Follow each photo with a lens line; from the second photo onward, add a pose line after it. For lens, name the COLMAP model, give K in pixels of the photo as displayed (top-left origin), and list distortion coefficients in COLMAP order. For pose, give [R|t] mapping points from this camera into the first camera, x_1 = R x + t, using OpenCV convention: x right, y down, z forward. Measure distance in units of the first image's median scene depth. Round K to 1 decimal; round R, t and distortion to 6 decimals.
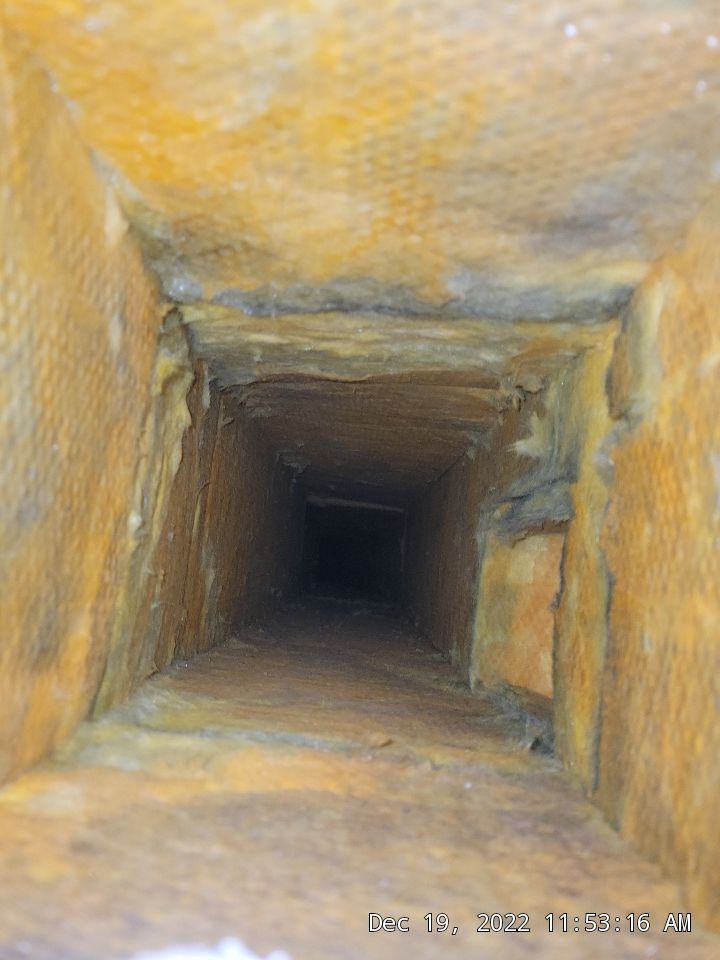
lens RADIAL K [[742.5, 0, 347.5], [0, 742.5, 461.9], [0, 0, 1]] dist [0.035769, -0.024837]
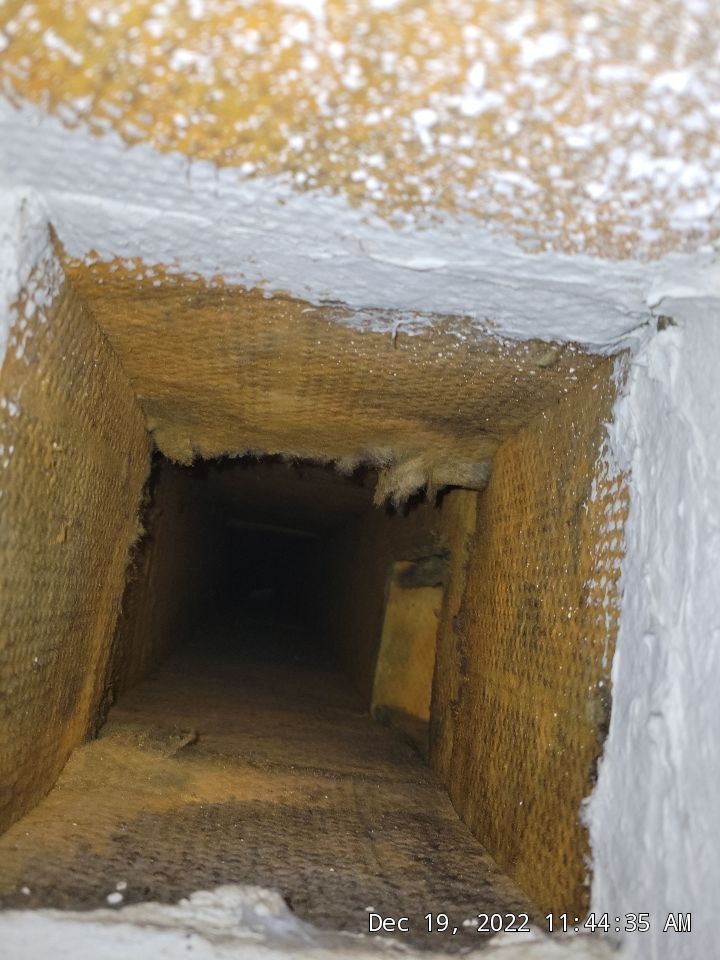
lens RADIAL K [[742.5, 0, 356.5], [0, 742.5, 471.2], [0, 0, 1]] dist [0.035769, -0.024837]
pose [[0.991041, 0.039900, 0.127461, -0.066647], [-0.039583, 0.999204, -0.005025, -0.194050], [-0.127560, -0.000066, 0.991831, -0.449268]]
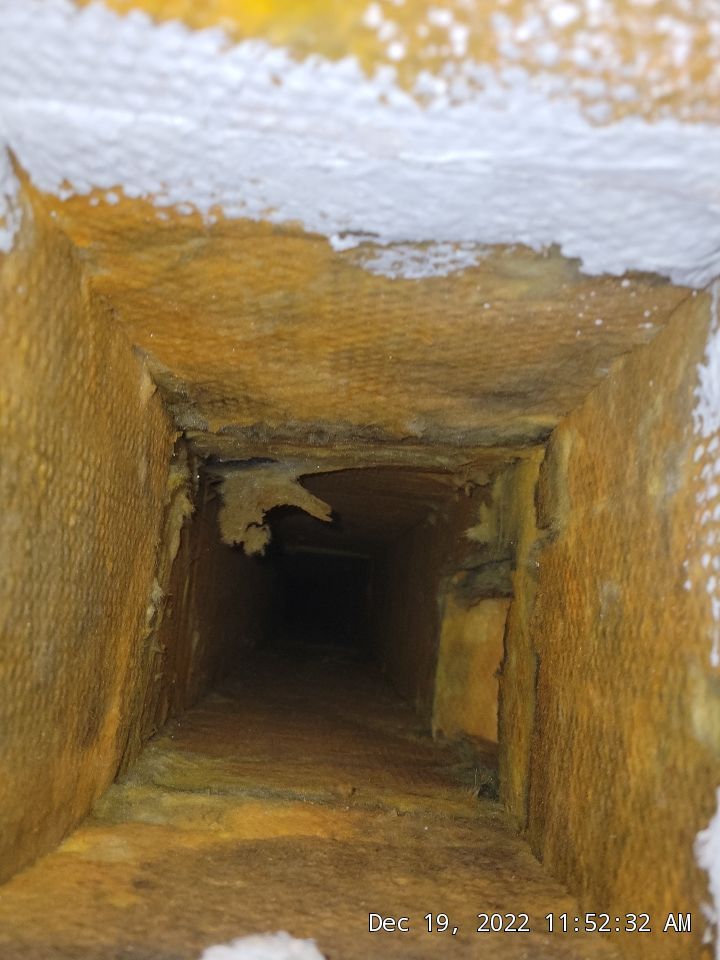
lens RADIAL K [[742.5, 0, 351.4], [0, 742.5, 478.4], [0, 0, 1]] dist [0.035769, -0.024837]
pose [[0.998666, -0.004010, 0.051485, -0.028765], [0.005388, 0.999631, -0.026640, -0.131835], [-0.051359, 0.026882, 0.998318, -0.285713]]
